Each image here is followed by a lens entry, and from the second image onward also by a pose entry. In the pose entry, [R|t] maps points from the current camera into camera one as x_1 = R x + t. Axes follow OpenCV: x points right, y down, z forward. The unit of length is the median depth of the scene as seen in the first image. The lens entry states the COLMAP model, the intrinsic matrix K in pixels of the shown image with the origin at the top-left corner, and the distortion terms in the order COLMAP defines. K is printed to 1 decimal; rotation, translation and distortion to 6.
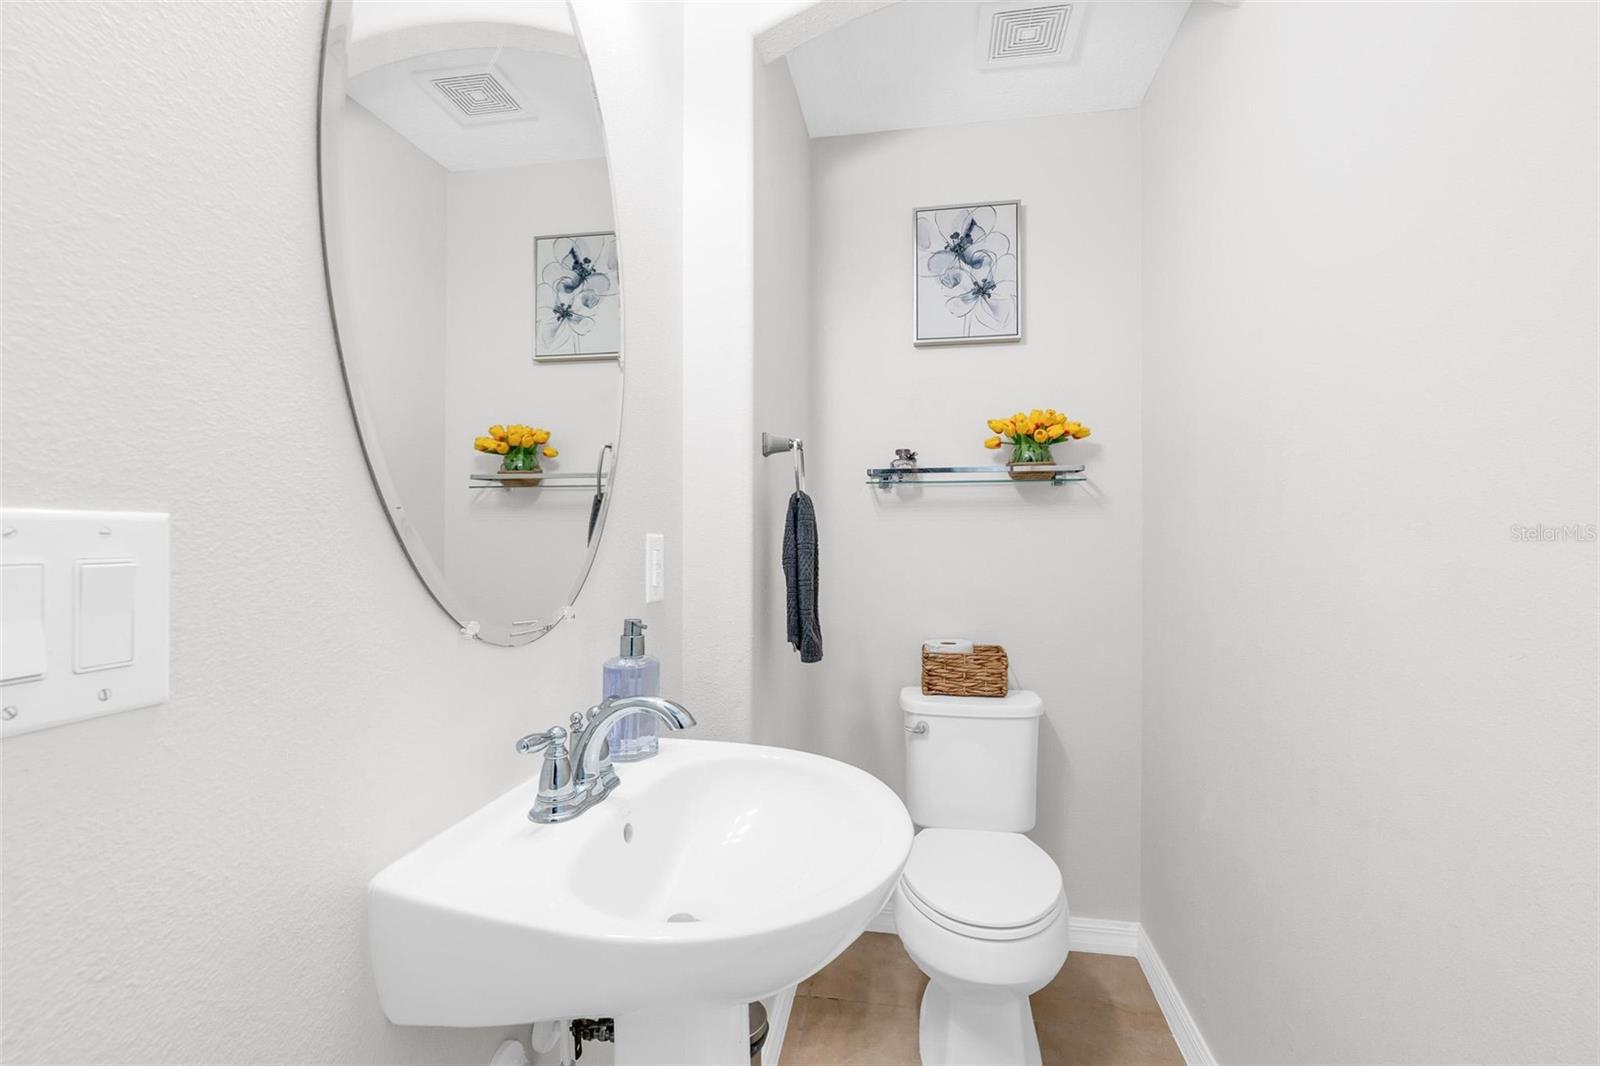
lens RADIAL K [[738.9, 0, 812.5], [0, 738.9, 536.7], [0, 0, 1]] dist [-0.005669, 0.000809]
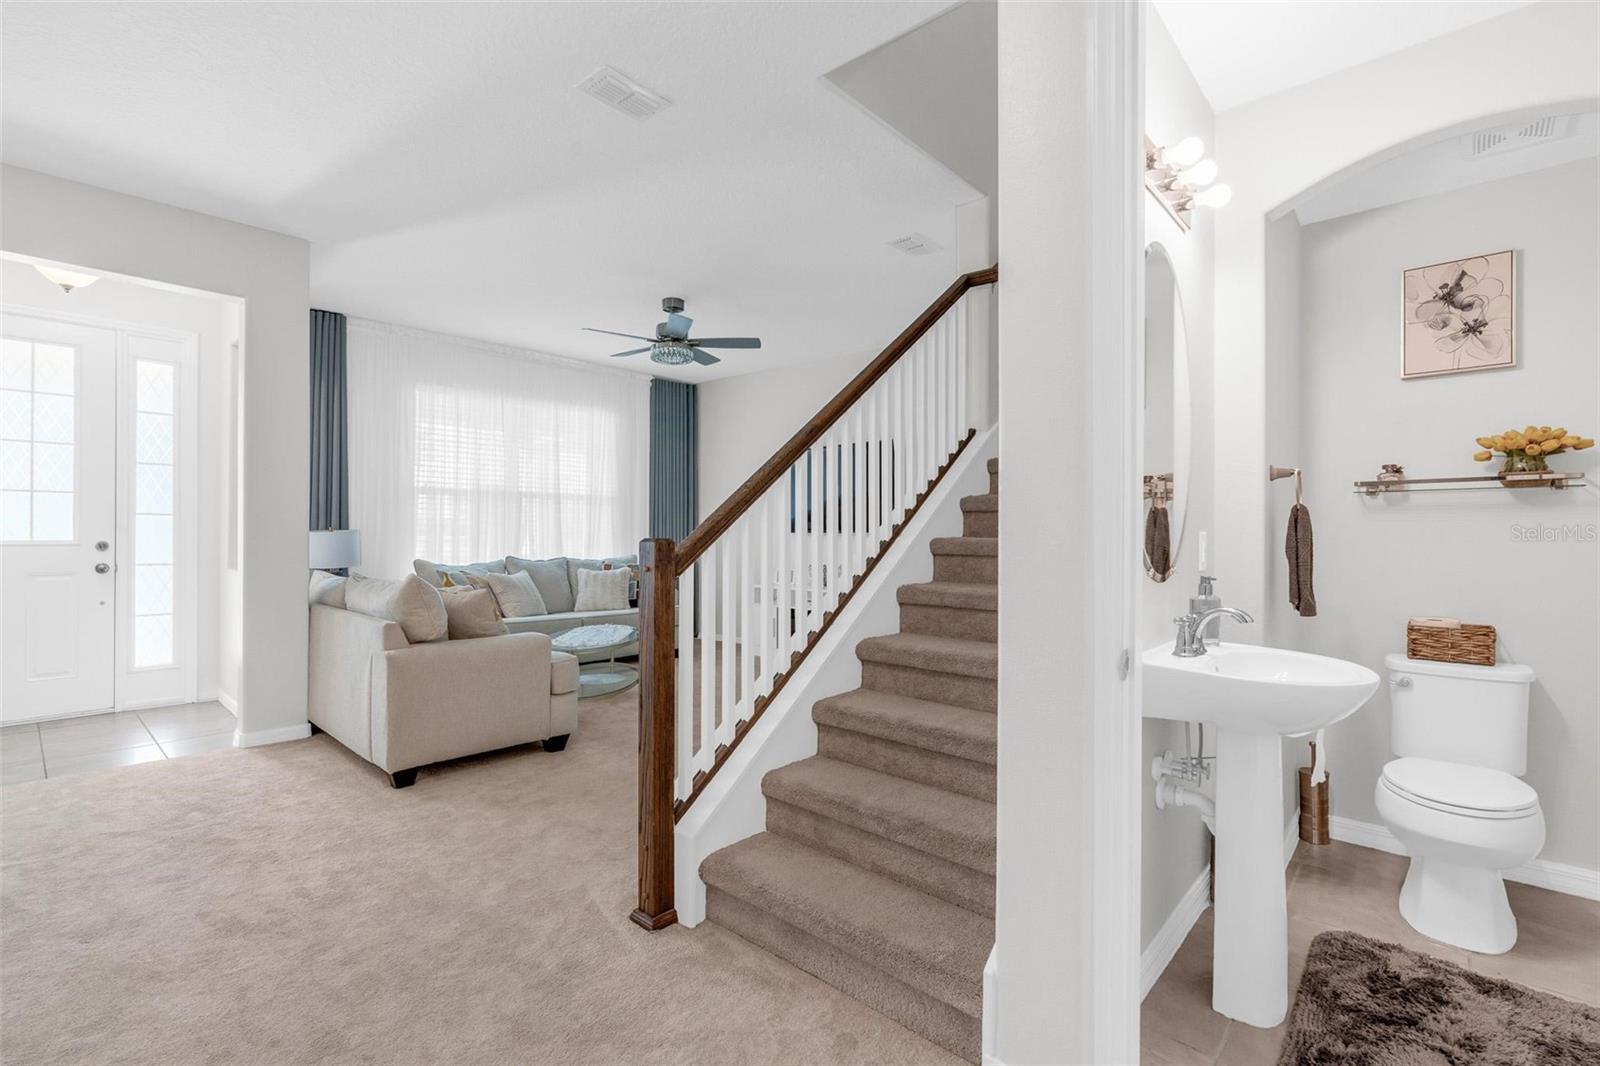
lens RADIAL K [[738.9, 0, 812.5], [0, 738.9, 536.7], [0, 0, 1]] dist [-0.005669, 0.000809]
pose [[0.847253, 0.003003, -0.531181, -0.045481], [-0.001882, 0.999995, 0.002651, 0.002955], [0.531186, -0.001246, 0.847254, -0.609709]]
